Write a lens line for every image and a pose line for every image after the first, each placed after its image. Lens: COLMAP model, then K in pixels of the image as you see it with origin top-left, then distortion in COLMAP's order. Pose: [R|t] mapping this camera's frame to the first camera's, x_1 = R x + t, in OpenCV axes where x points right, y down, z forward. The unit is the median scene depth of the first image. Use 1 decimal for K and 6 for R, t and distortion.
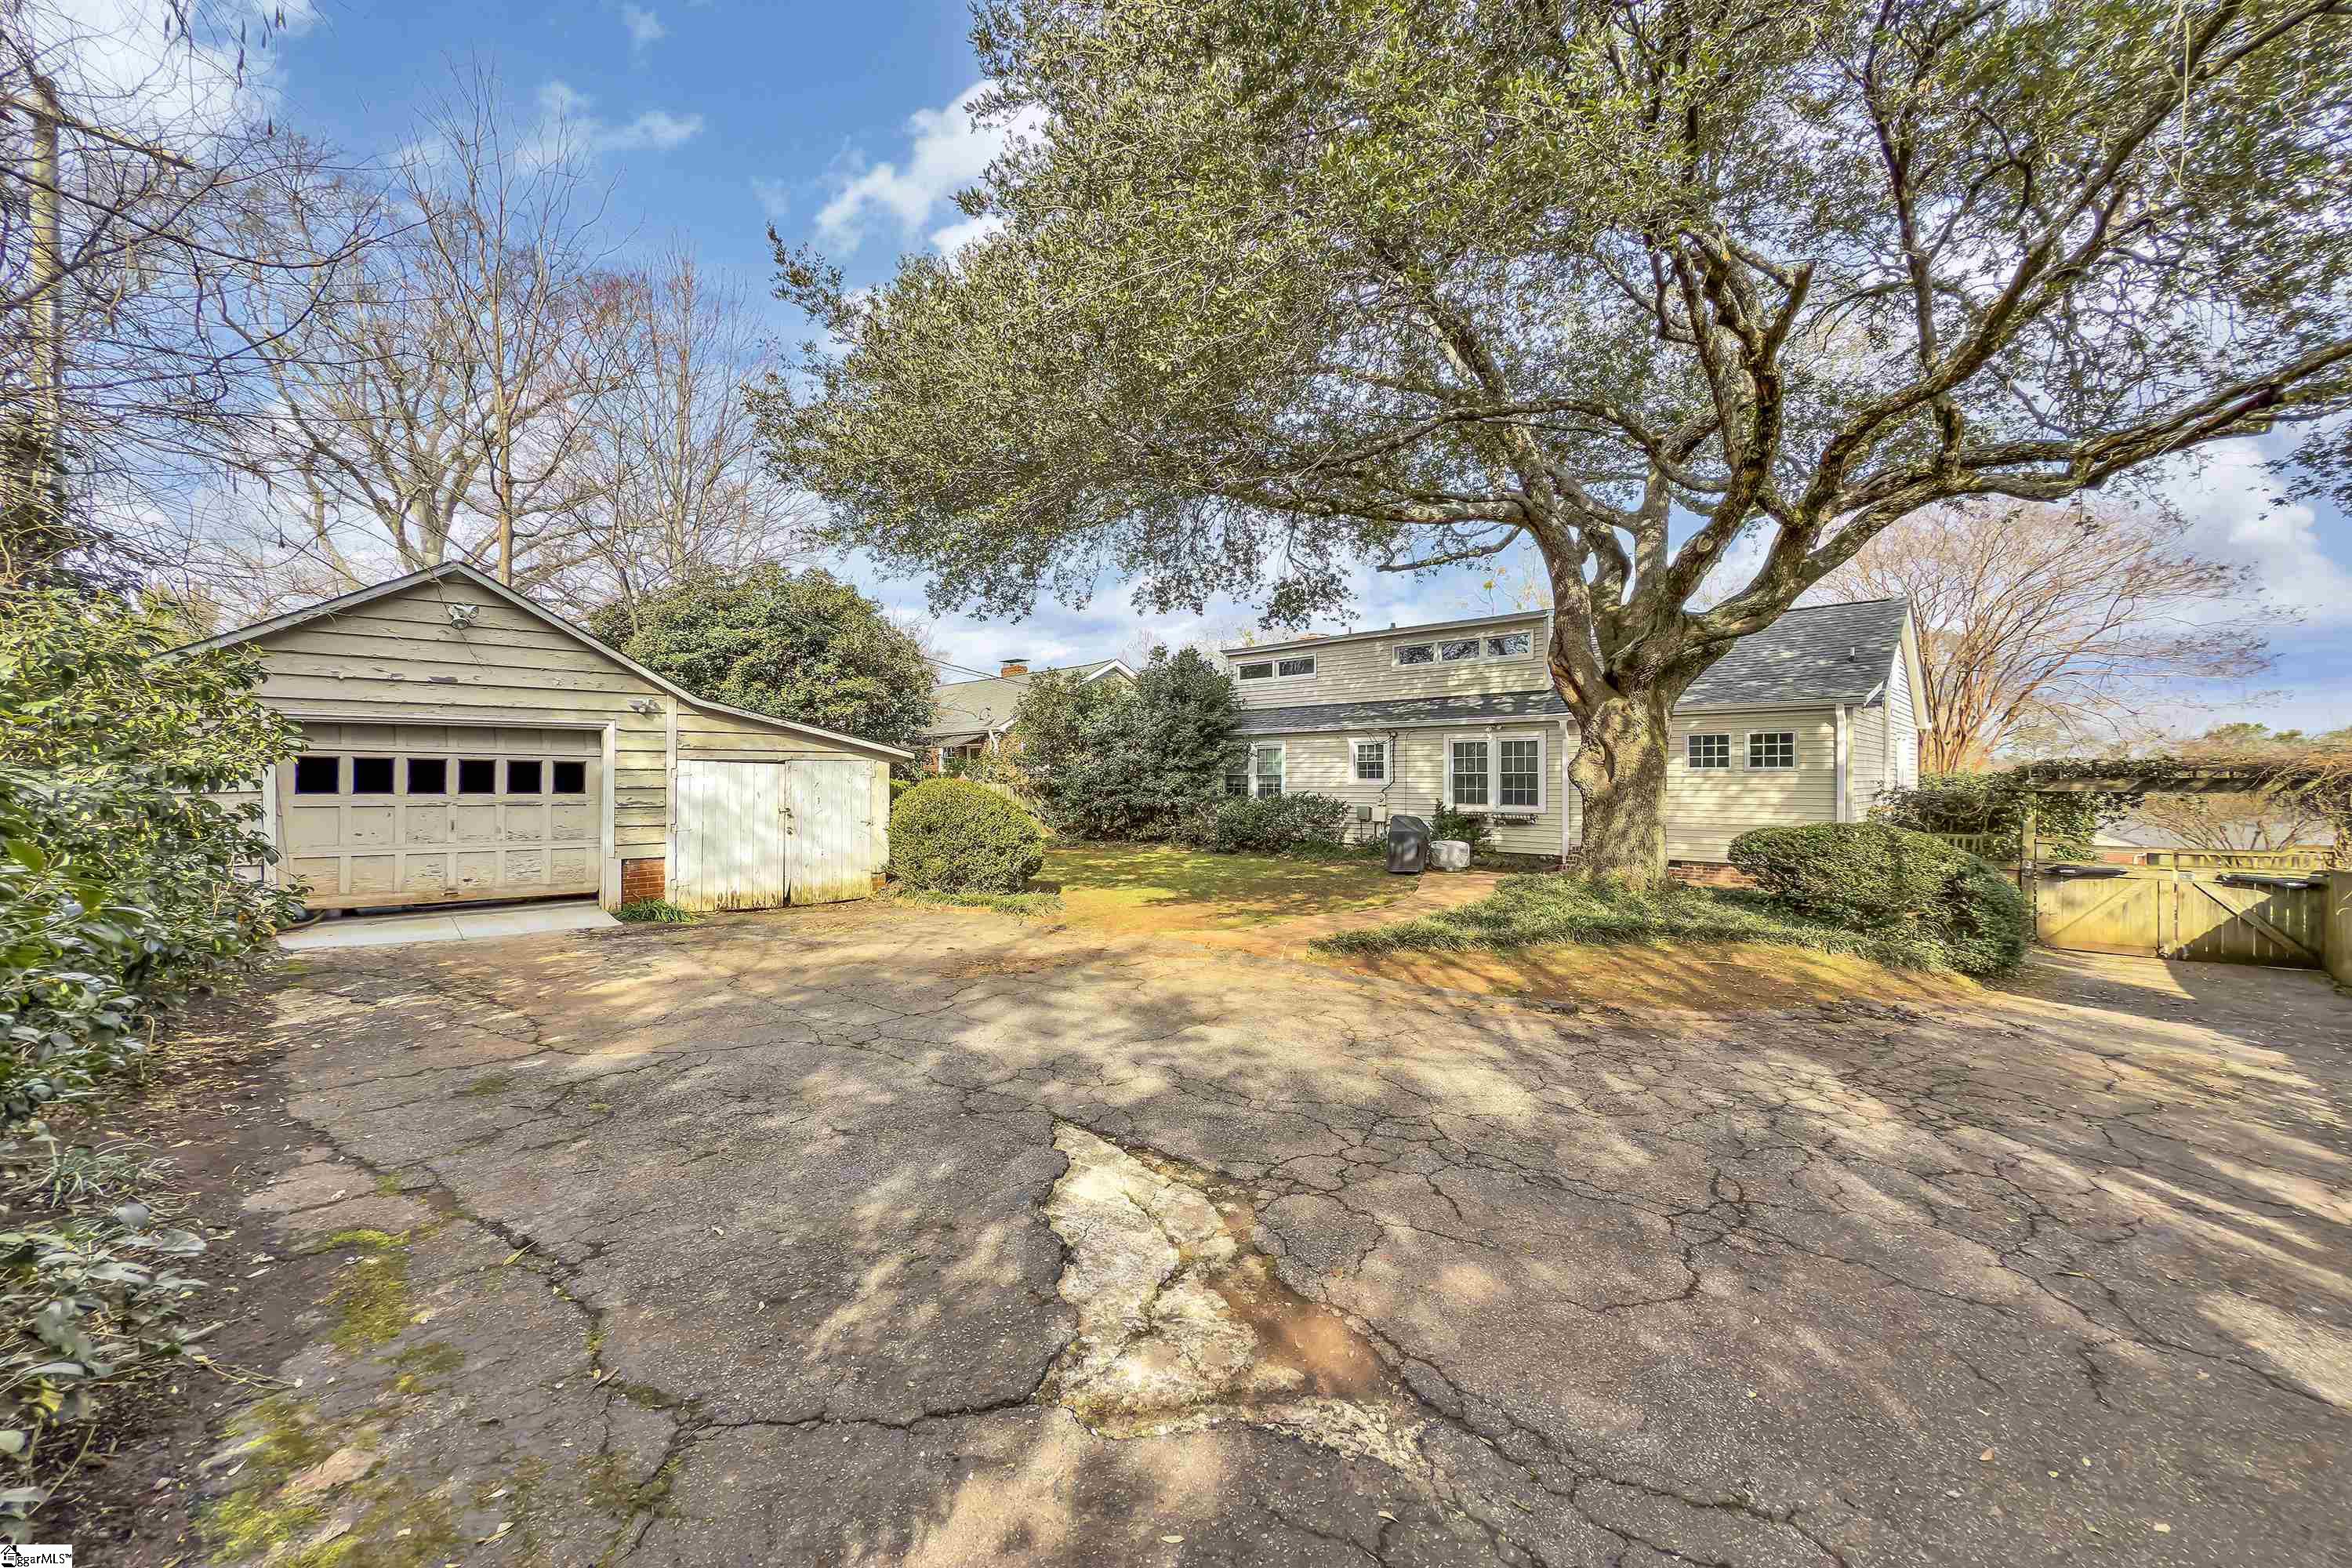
lens RADIAL K [[950.1, 0, 1177.4], [0, 950.1, 777.1], [0, 0, 1]] dist [-0.000883, 0.000358]
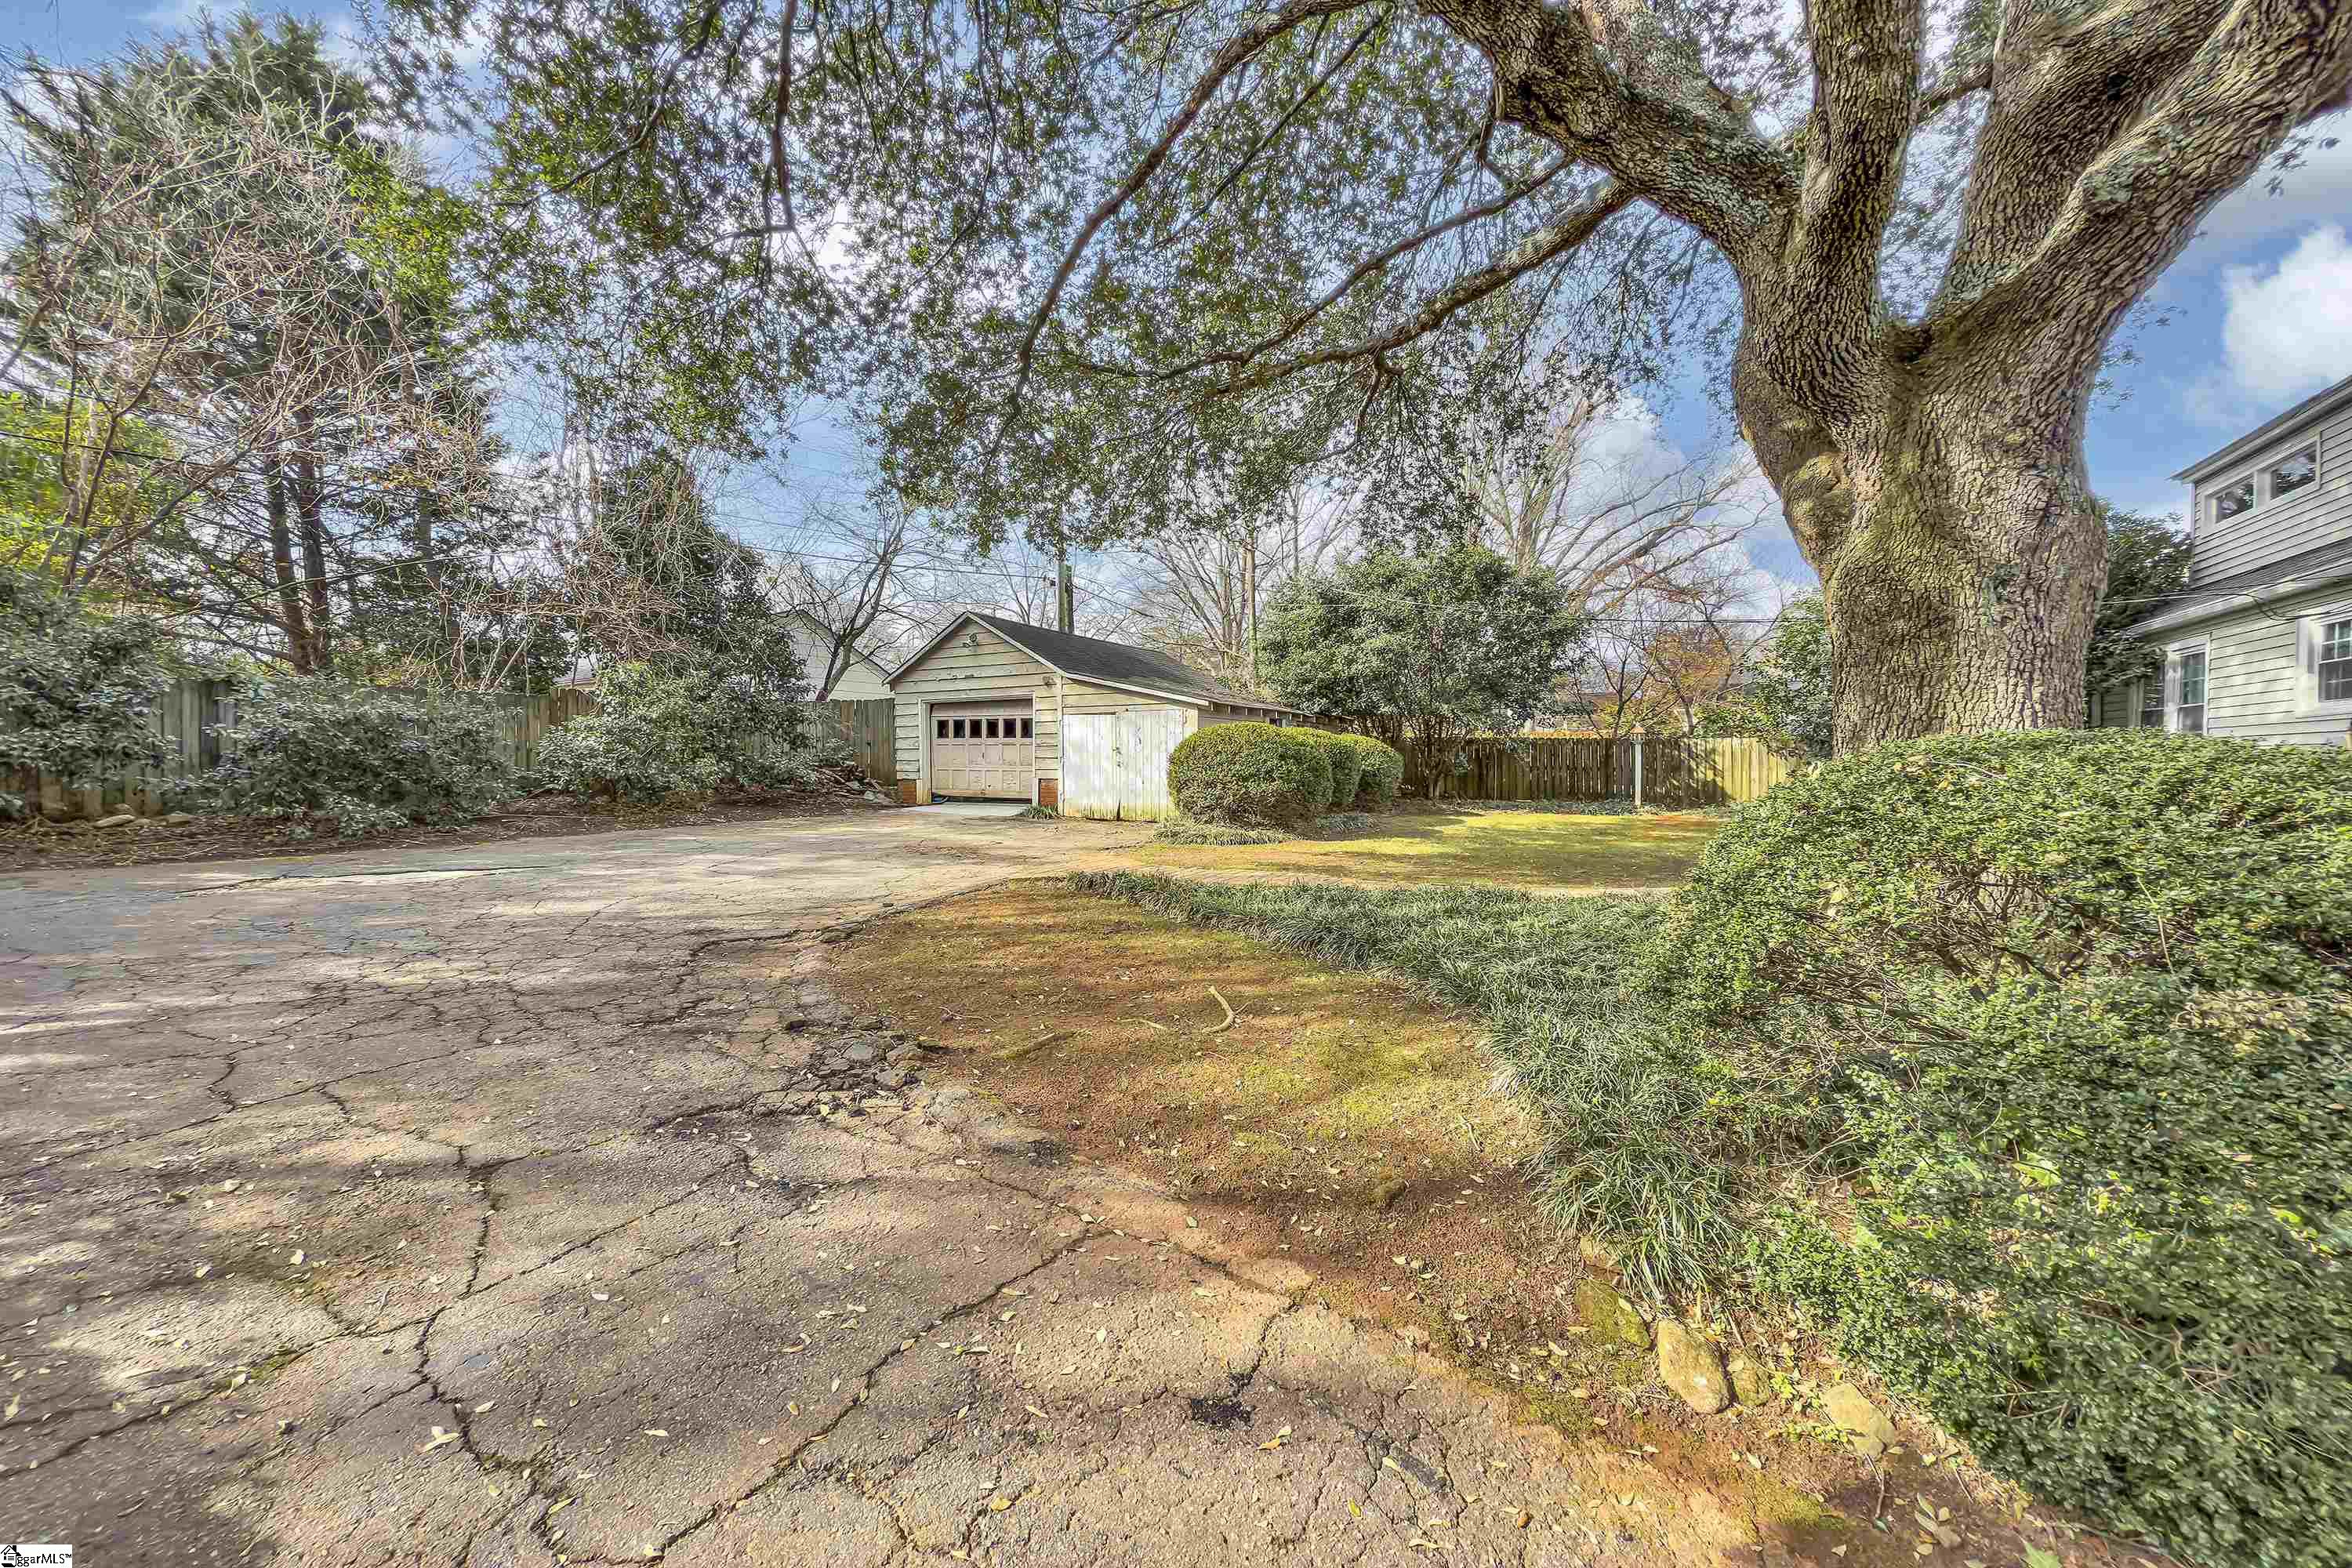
lens RADIAL K [[950.1, 0, 1183.6], [0, 950.1, 775.9], [0, 0, 1]] dist [-0.000883, 0.000358]
pose [[0.266694, 0.008651, -0.963743, 0.519902], [0.001633, 0.999954, 0.009428, 0.034493], [0.963780, -0.004088, 0.266667, 0.414112]]
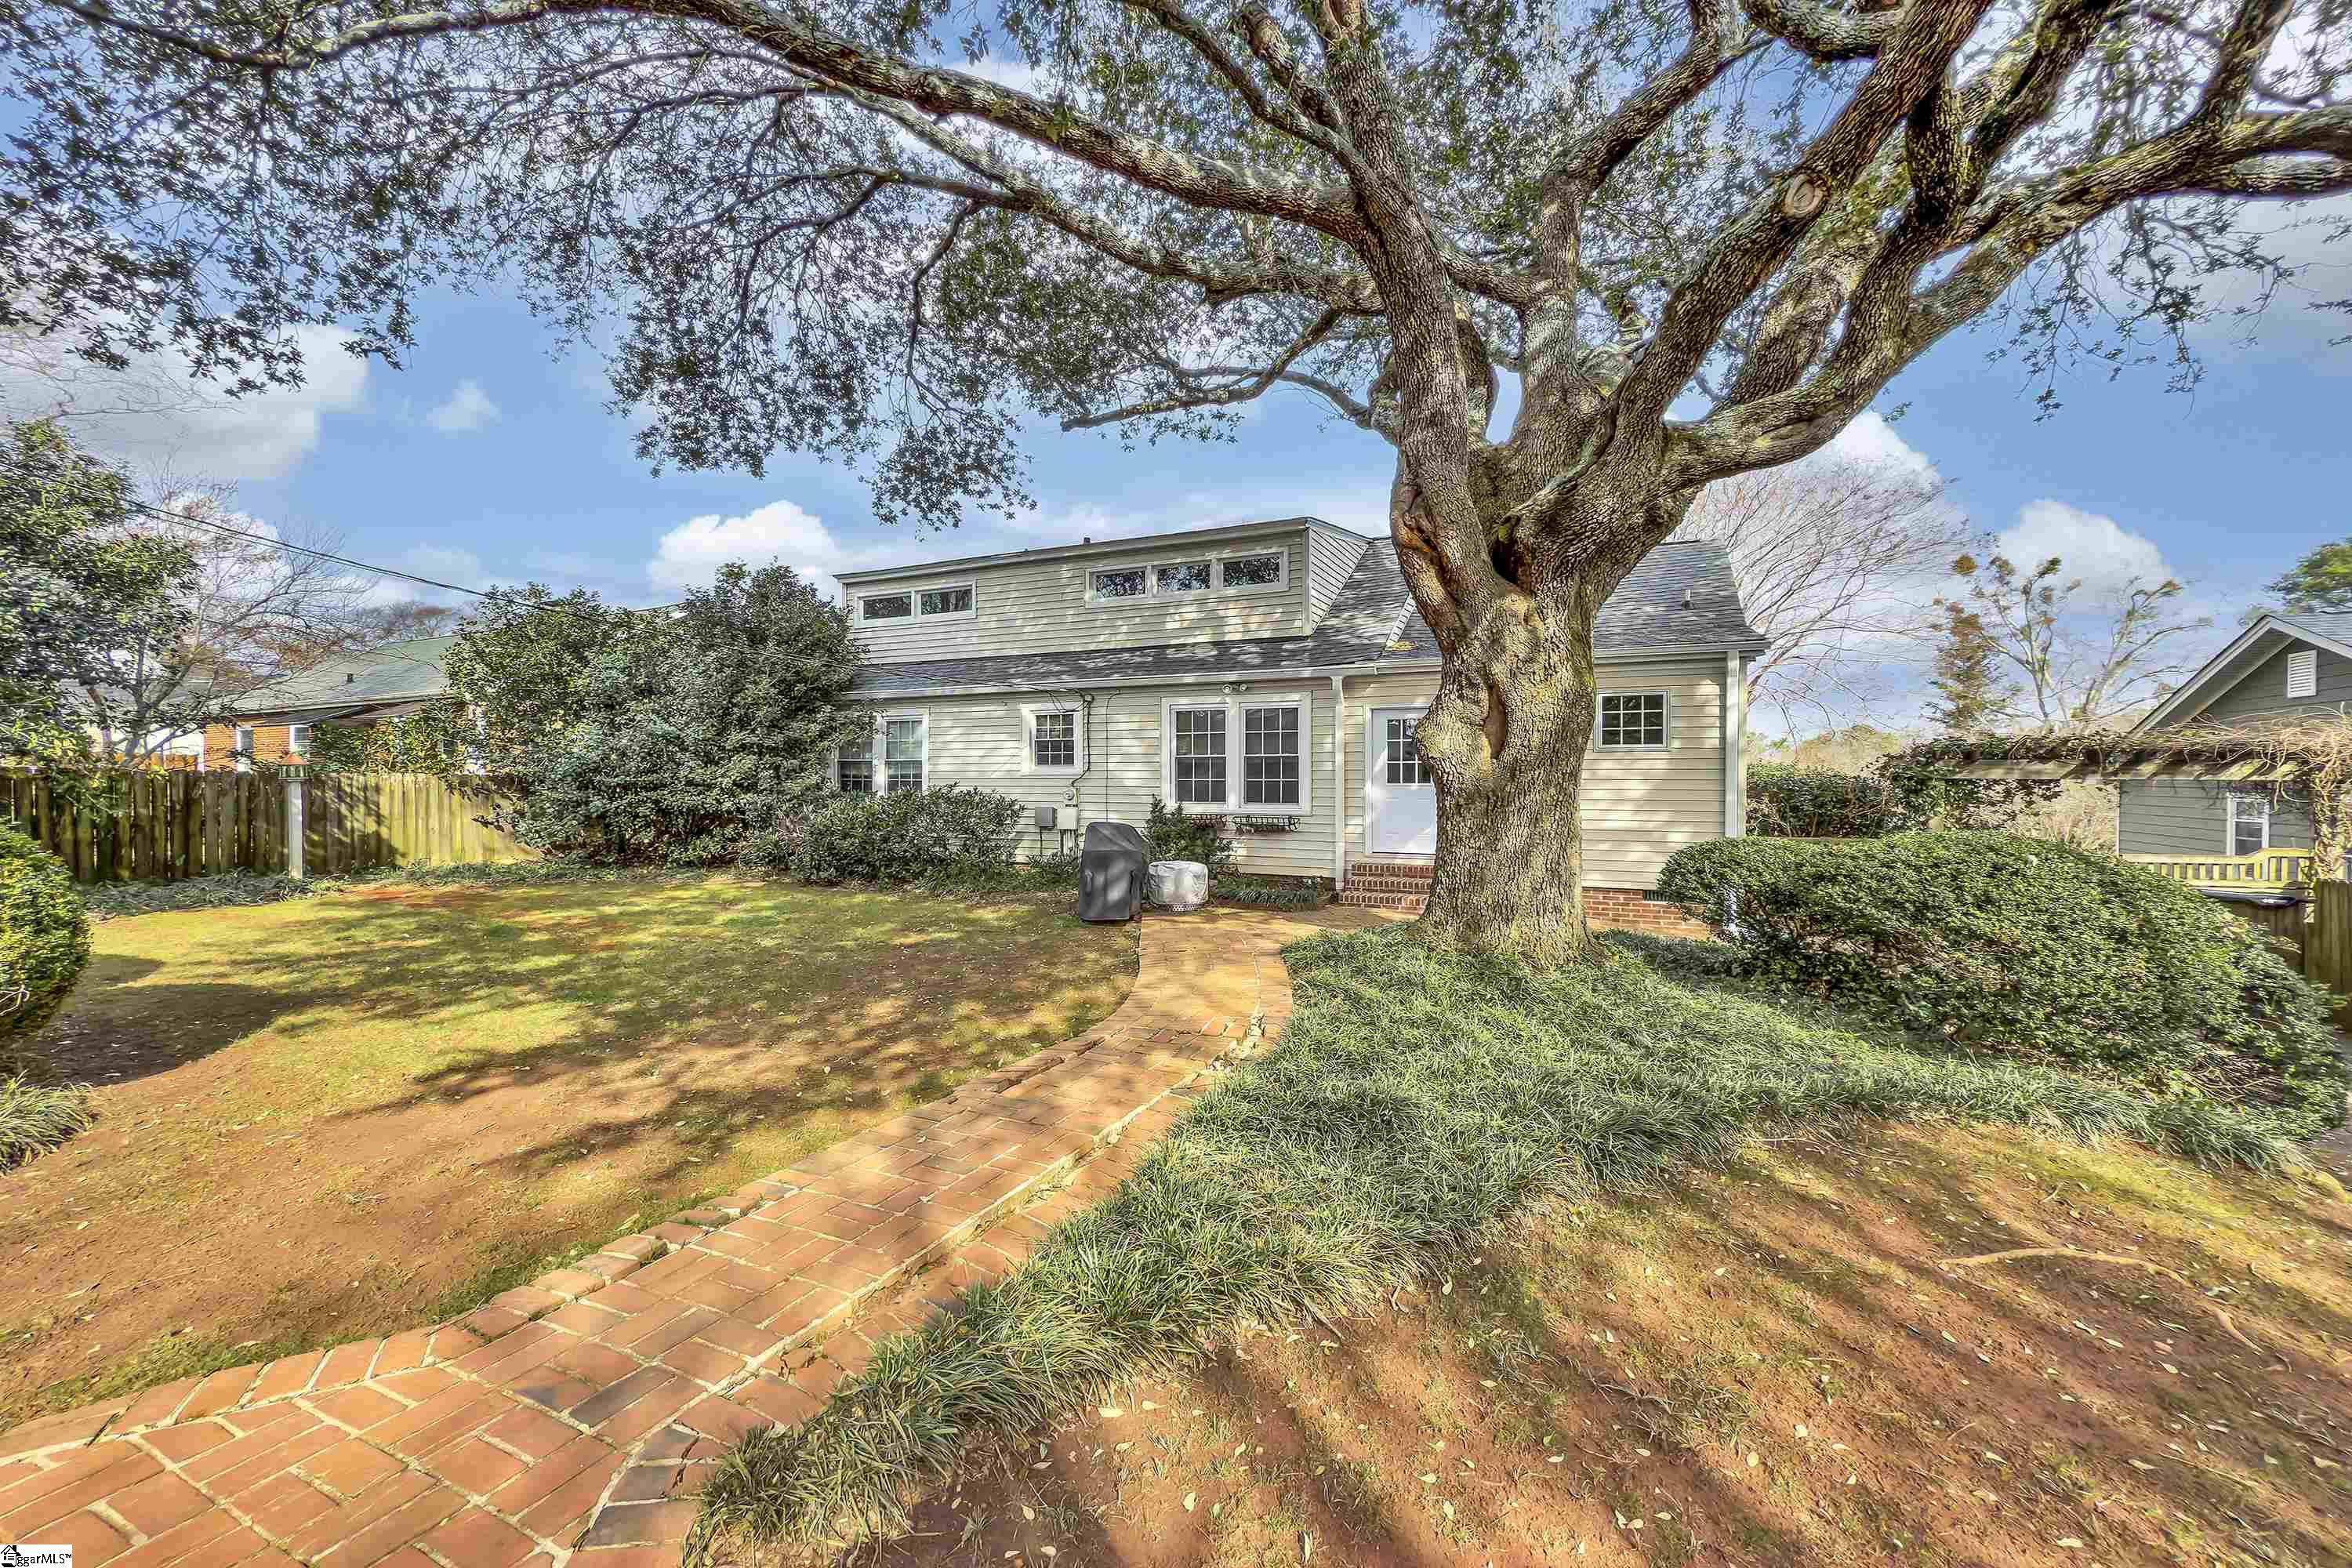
lens RADIAL K [[950.1, 0, 1183.7], [0, 950.1, 780.0], [0, 0, 1]] dist [-0.000883, 0.000358]
pose [[0.946826, -0.000296, 0.321746, 0.081124], [-0.000973, 0.999992, 0.003783, 0.010134], [-0.321745, -0.003895, 0.946818, 0.368074]]
